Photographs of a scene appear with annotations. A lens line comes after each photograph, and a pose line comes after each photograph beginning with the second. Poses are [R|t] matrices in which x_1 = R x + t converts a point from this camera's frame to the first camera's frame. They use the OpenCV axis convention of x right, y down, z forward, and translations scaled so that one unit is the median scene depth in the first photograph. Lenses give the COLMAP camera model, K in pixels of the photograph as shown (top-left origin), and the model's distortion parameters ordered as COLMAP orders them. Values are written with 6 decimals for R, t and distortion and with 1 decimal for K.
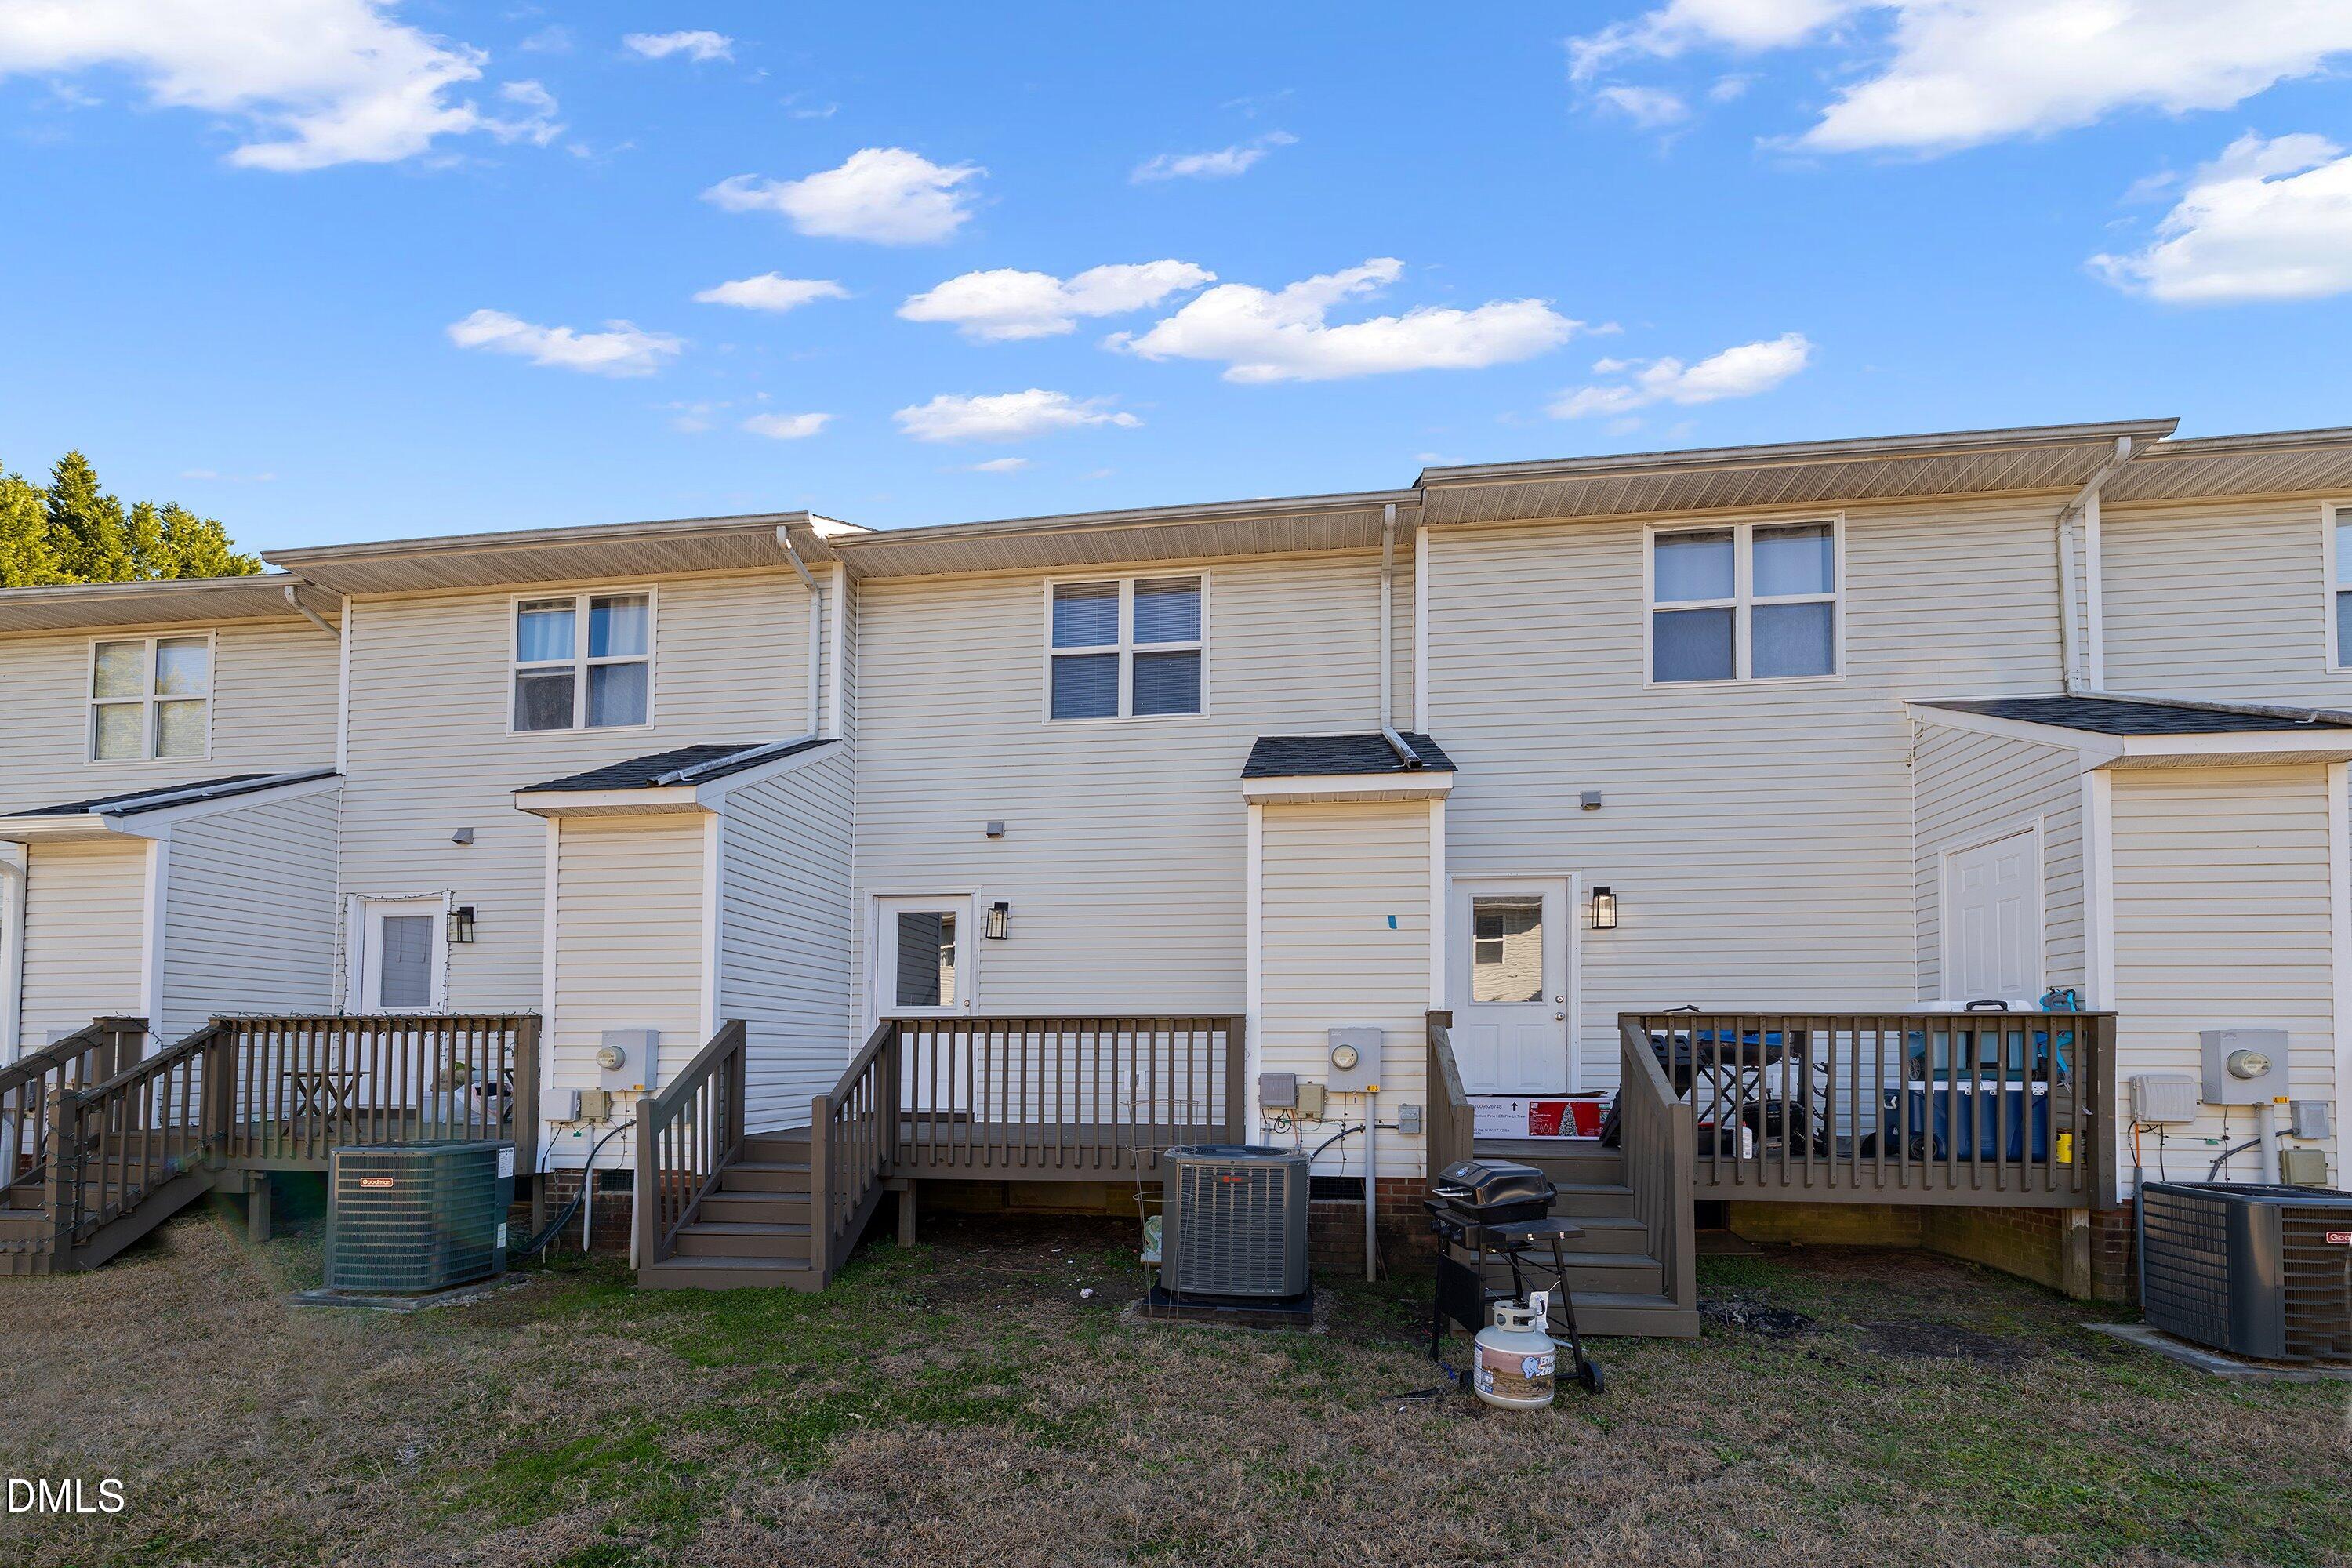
lens RADIAL K [[1033.6, 0, 1187.3], [0, 1033.6, 813.9], [0, 0, 1]] dist [0.001515, 0.000620]
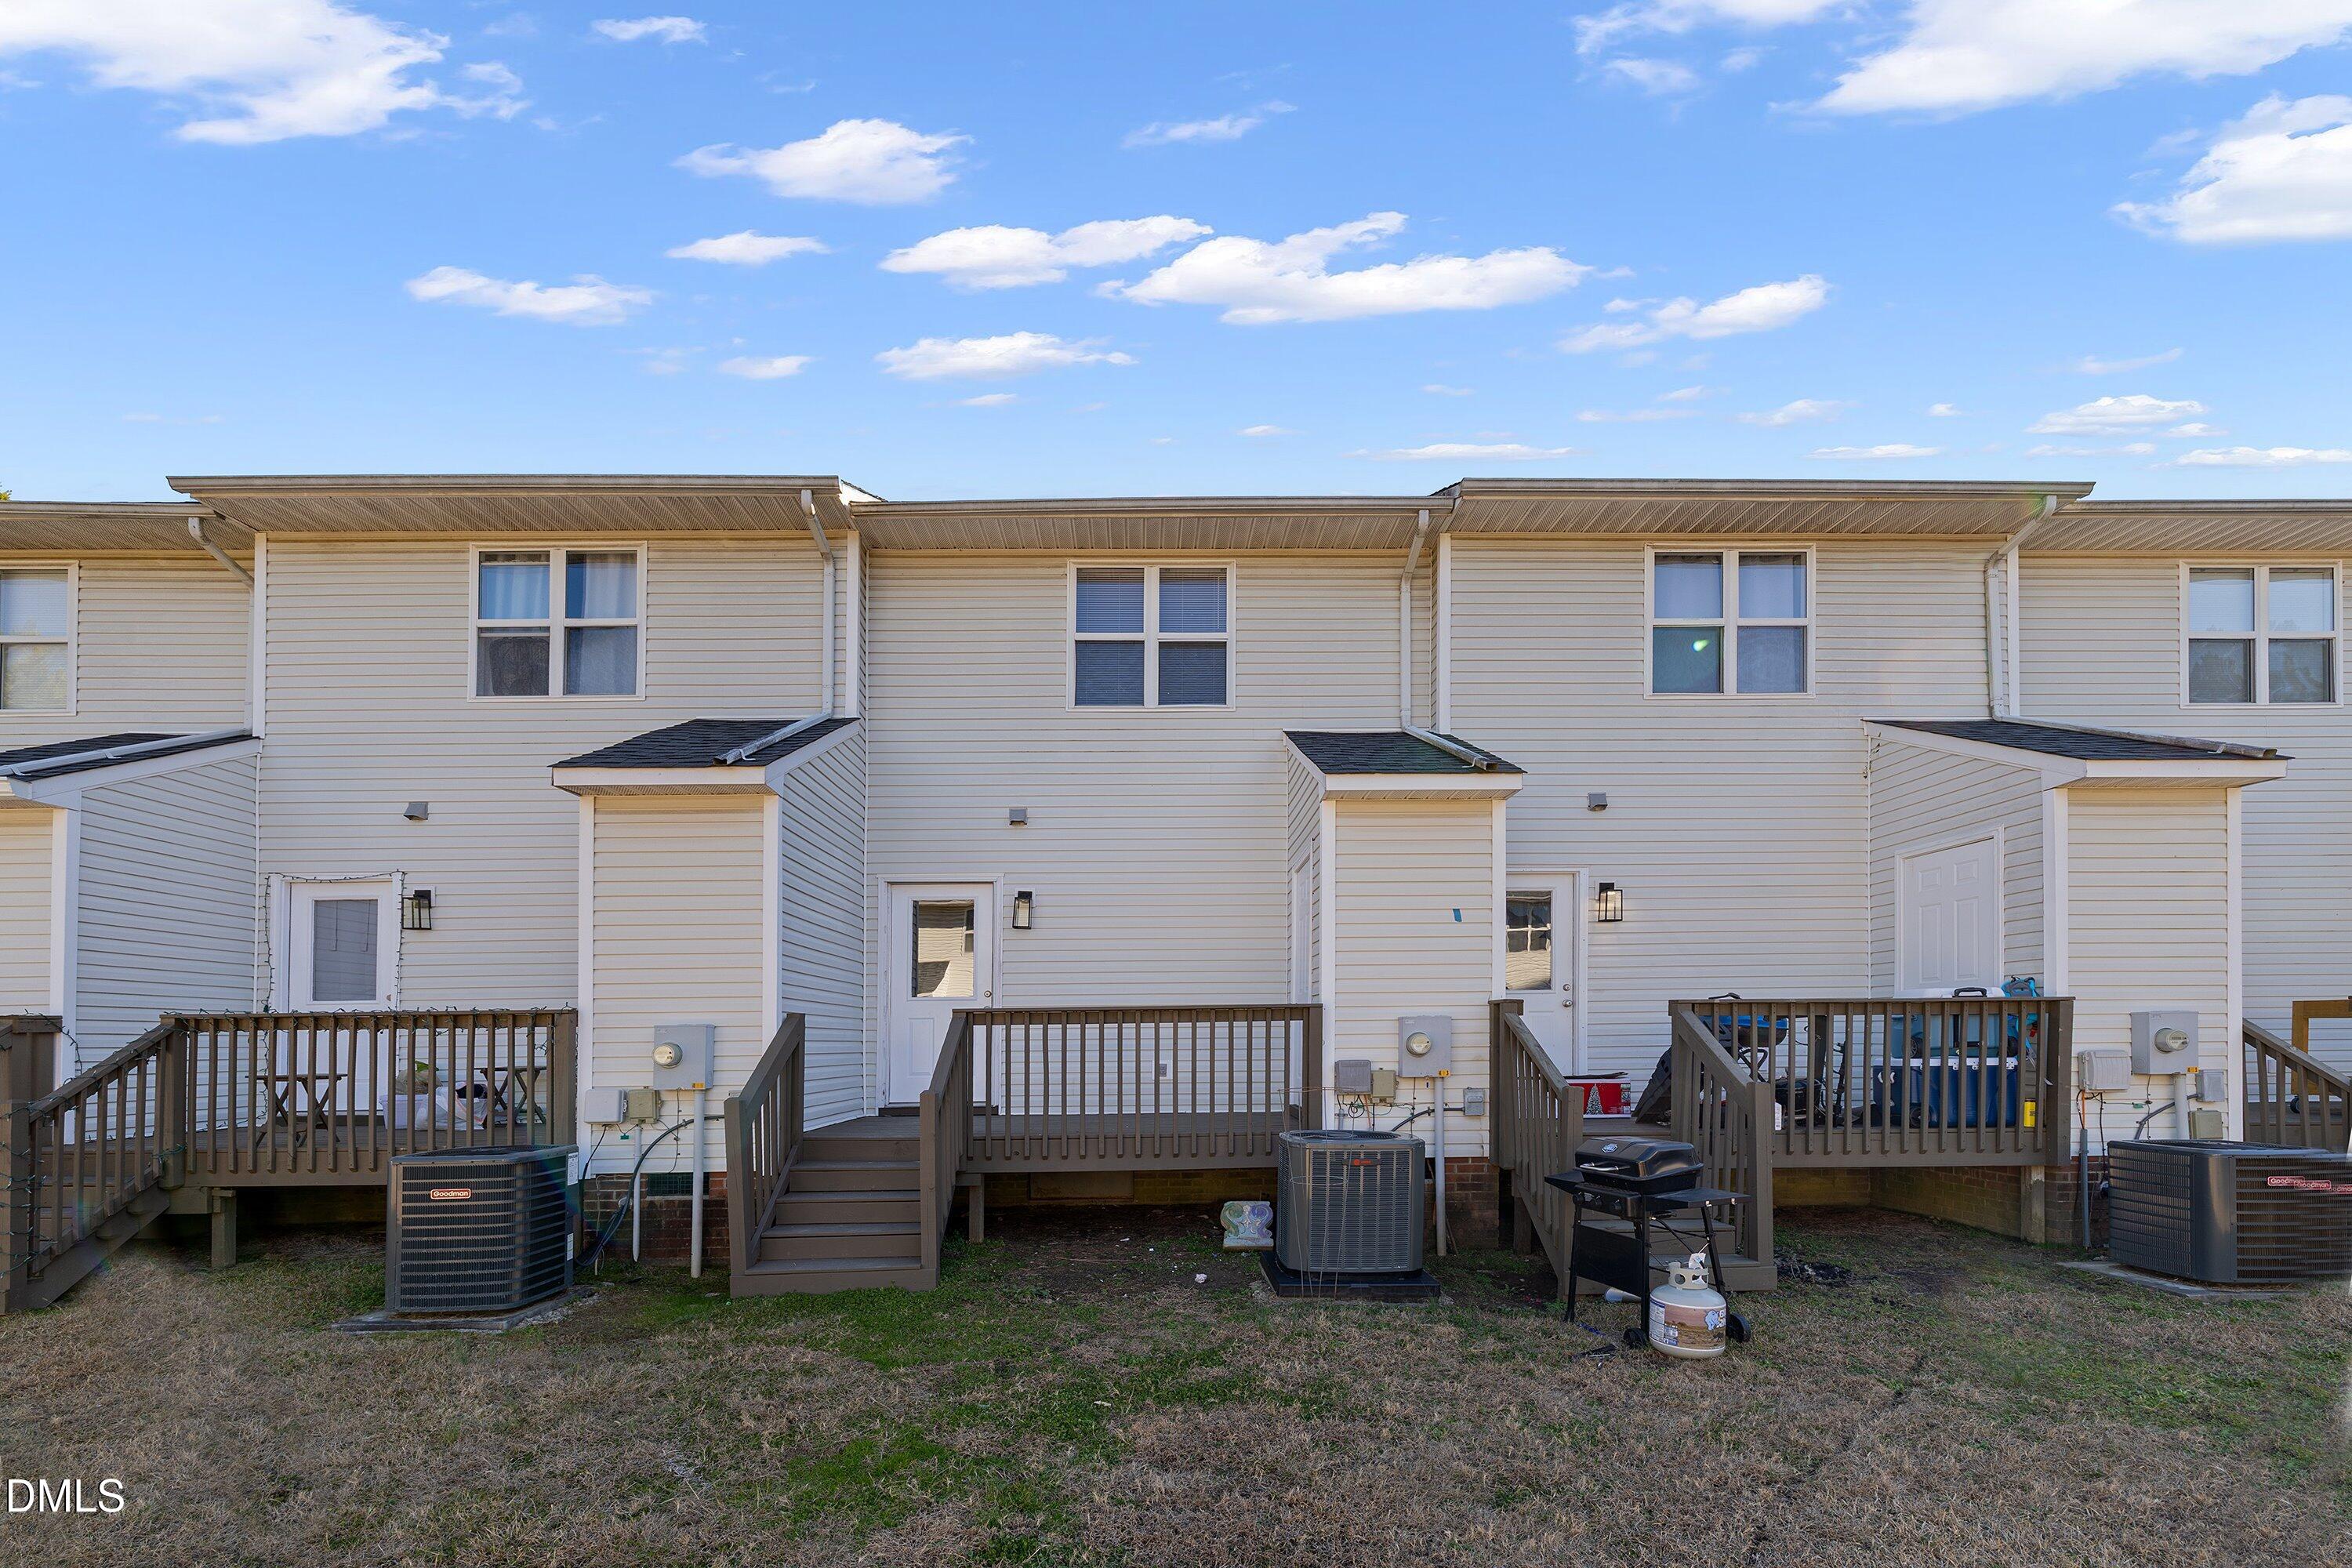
lens RADIAL K [[1054.3, 0, 1176.0], [0, 1054.3, 820.1], [0, 0, 1]] dist [0.001905, 0.000380]
pose [[0.987360, 0.020694, 0.157137, -0.251853], [-0.023908, 0.999541, 0.018588, -0.004721], [-0.156680, -0.022110, 0.987402, -0.008748]]
